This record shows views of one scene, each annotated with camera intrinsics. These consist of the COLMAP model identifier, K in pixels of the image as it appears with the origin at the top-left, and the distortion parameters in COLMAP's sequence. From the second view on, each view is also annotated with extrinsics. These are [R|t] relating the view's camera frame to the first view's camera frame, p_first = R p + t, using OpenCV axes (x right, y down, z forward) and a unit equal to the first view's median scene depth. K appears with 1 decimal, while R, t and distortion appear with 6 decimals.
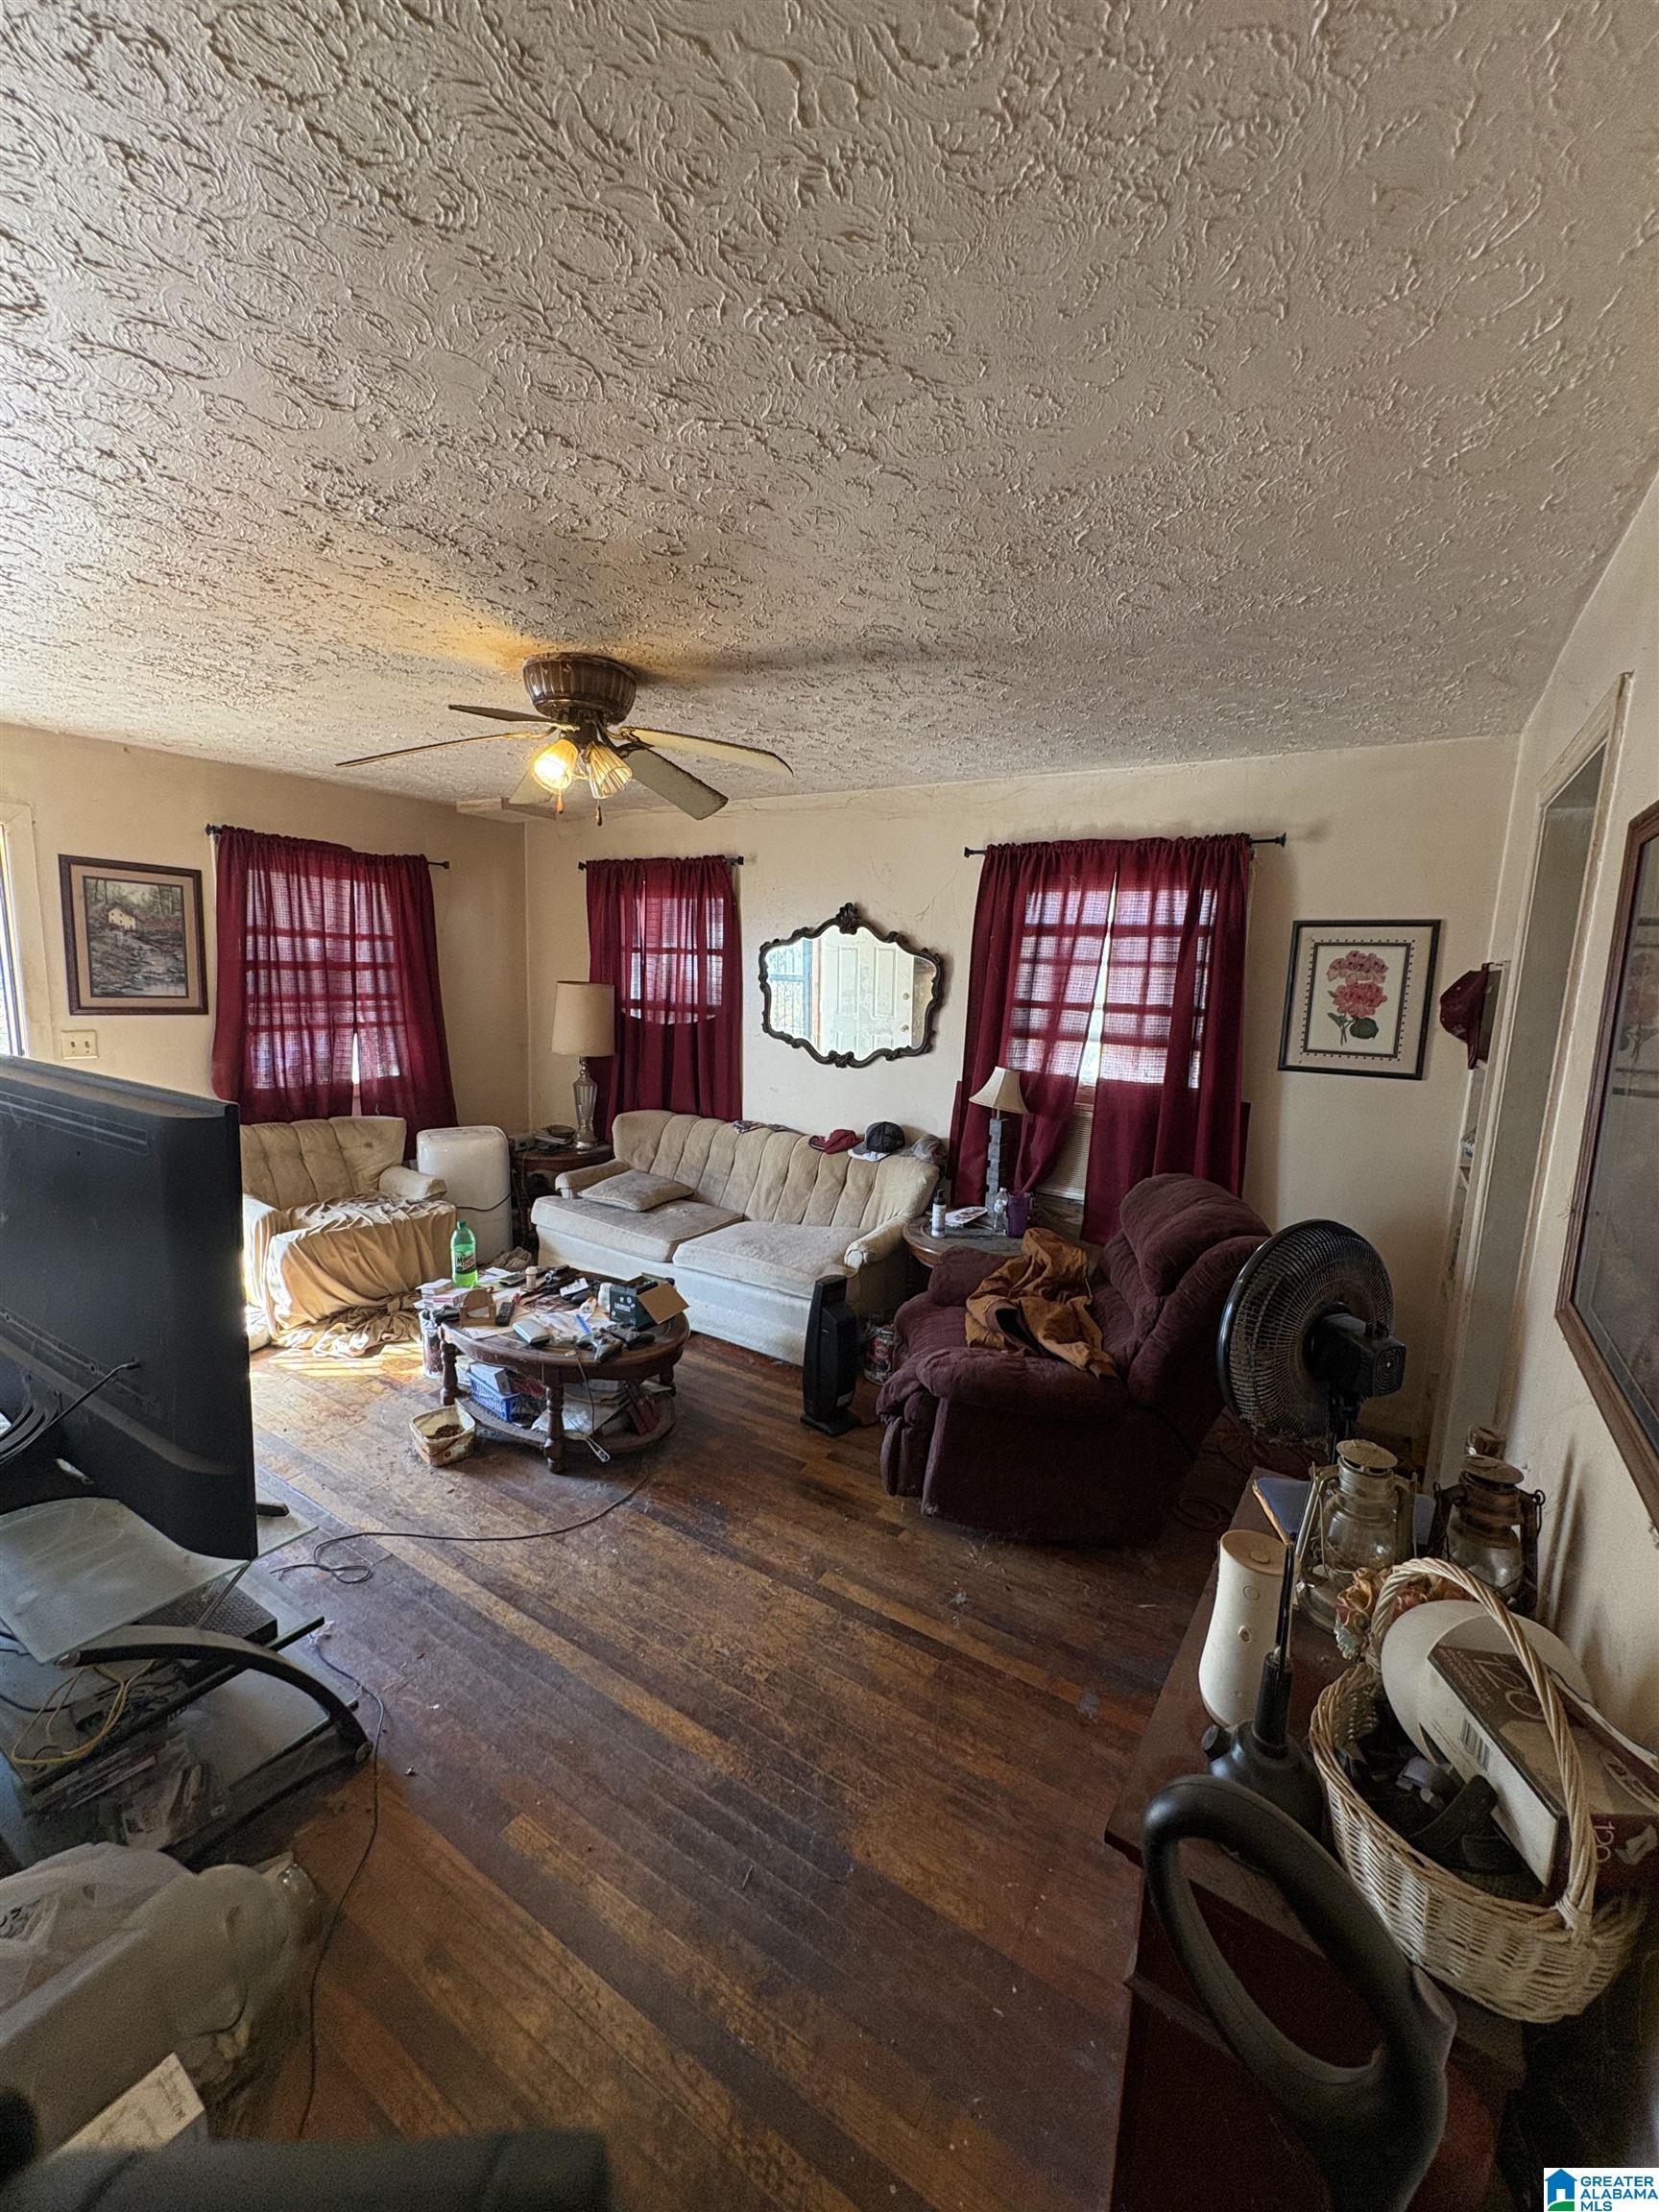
lens RADIAL K [[888.9, 0, 829.5], [0, 888.9, 1106.0], [0, 0, 1]] dist [-0.036260, 0.000035]
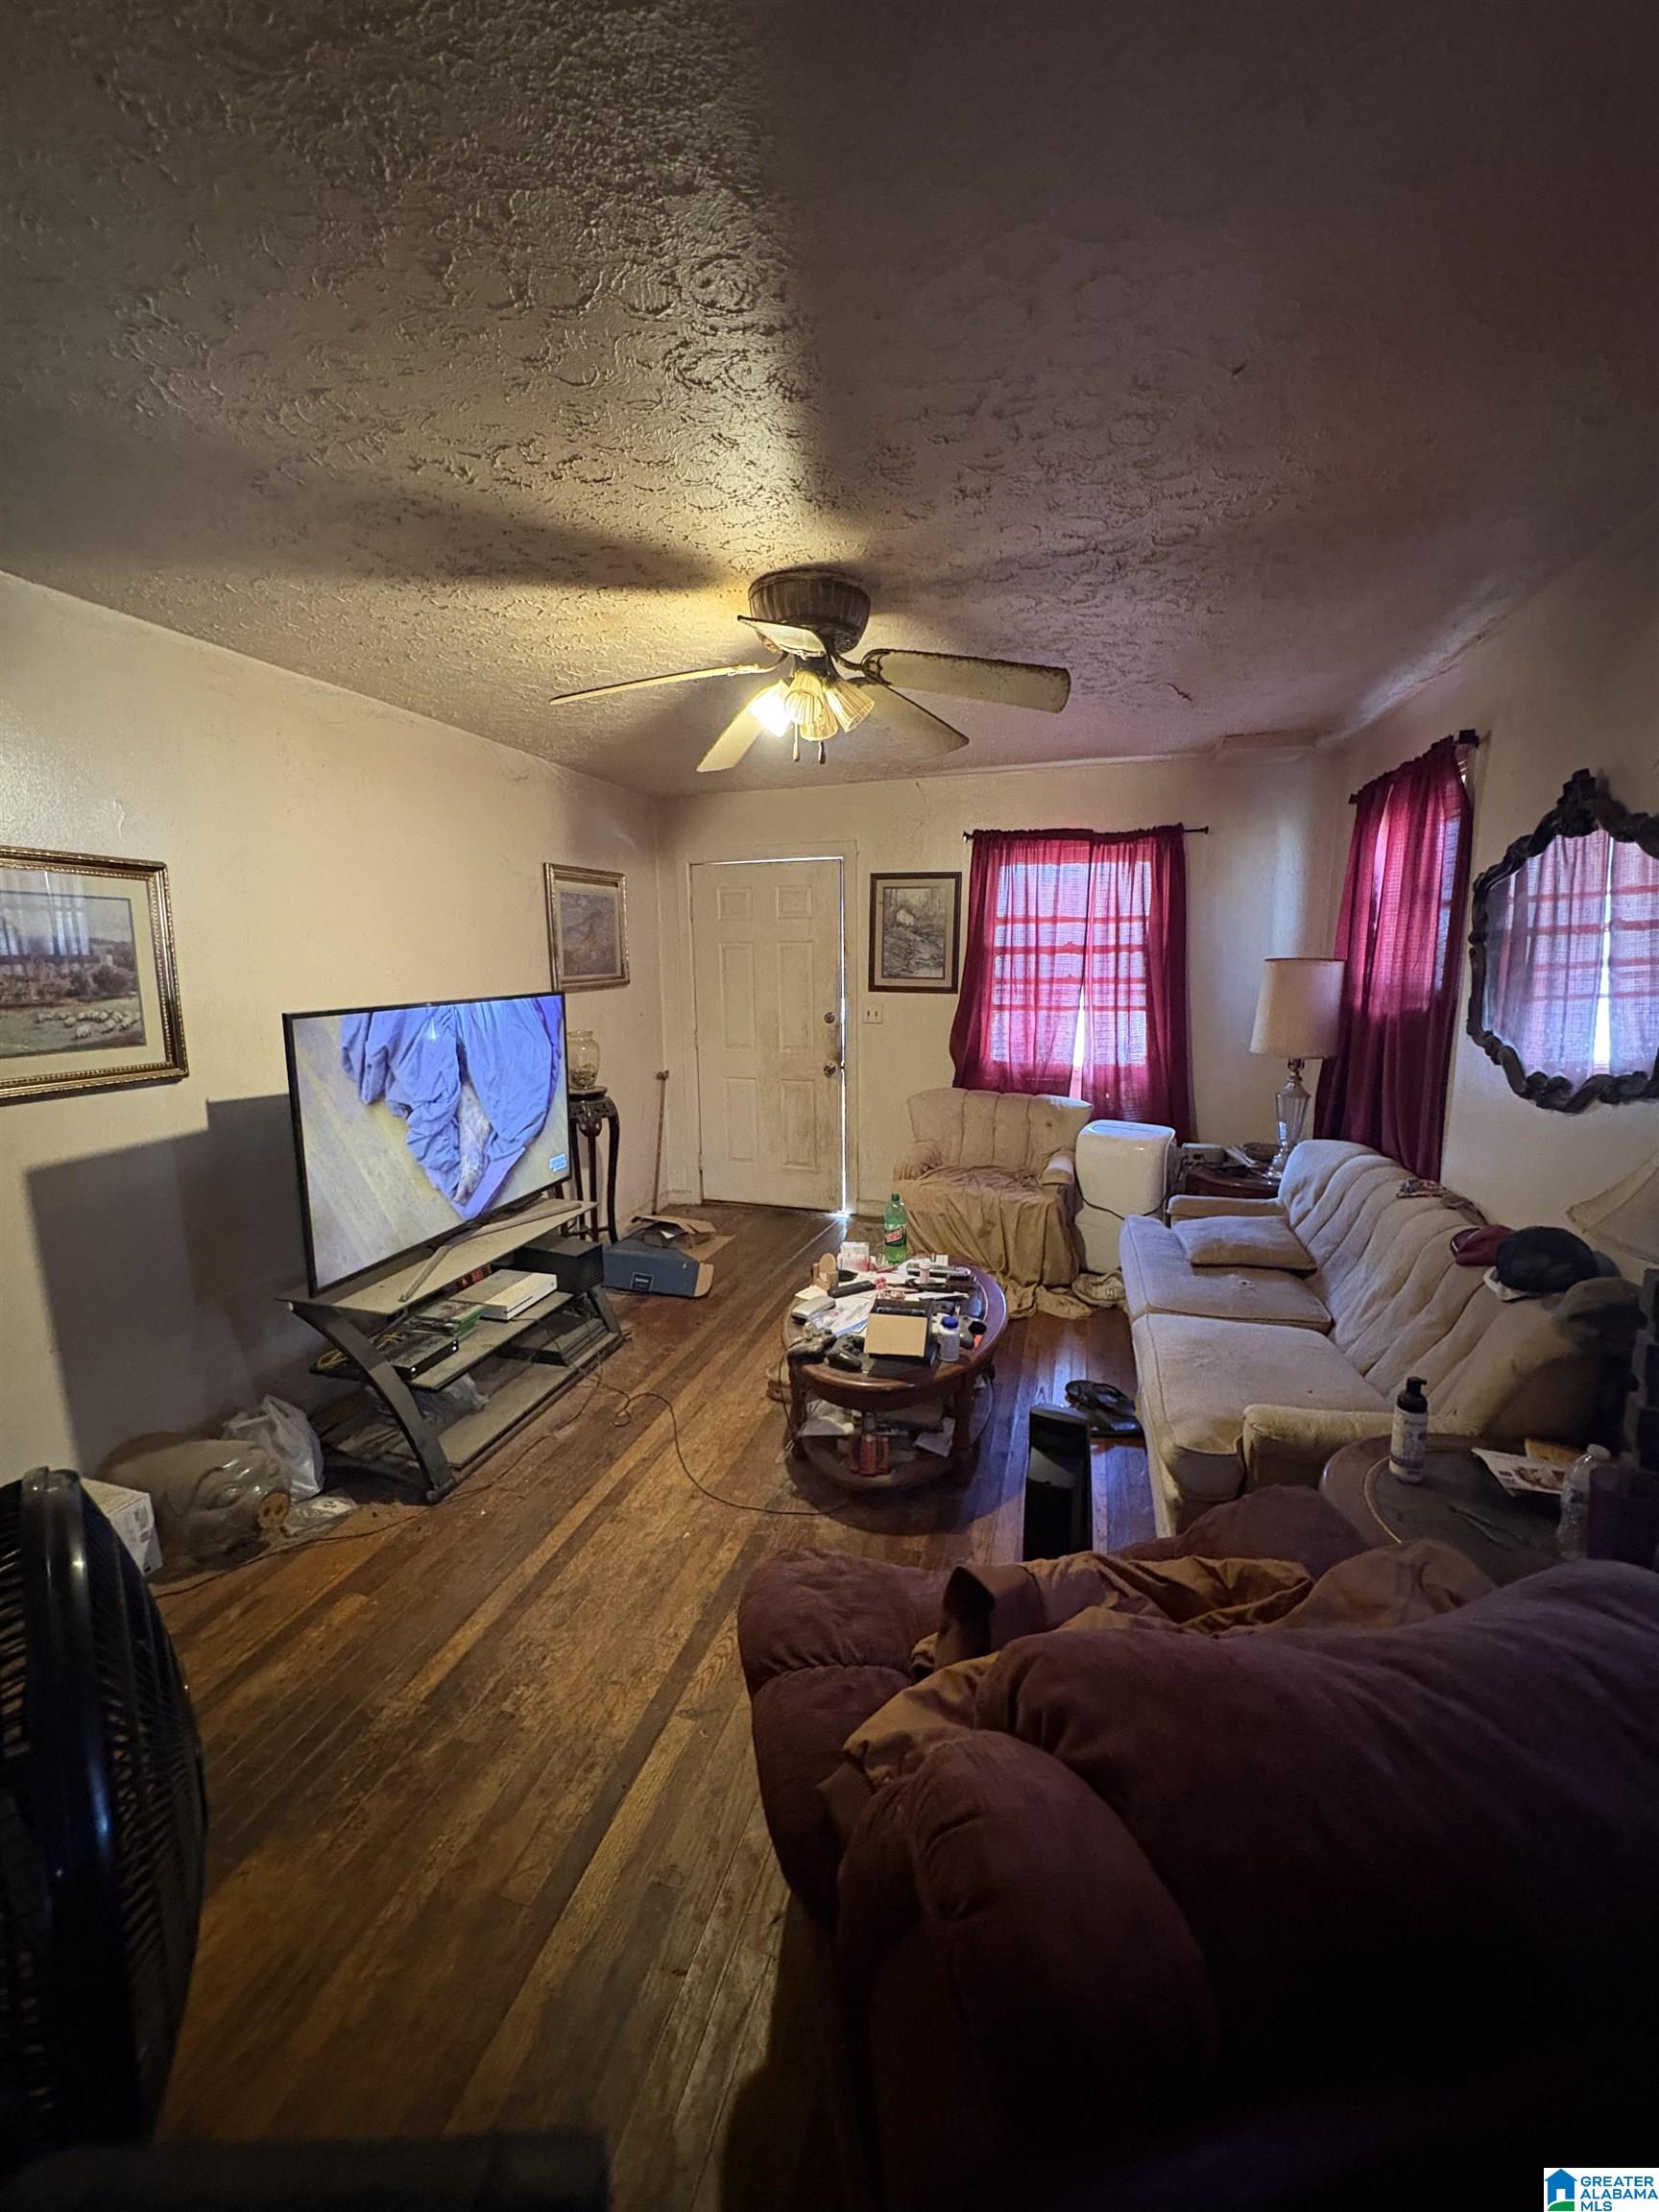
lens RADIAL K [[879.1, 0, 829.5], [0, 879.1, 1106.0], [0, 0, 1]] dist [0.002189, 0.000124]
pose [[0.272850, 0.129218, -0.953339, 0.430771], [-0.124899, 0.987310, 0.098076, -0.051964], [0.953915, 0.092311, 0.285526, 0.533027]]
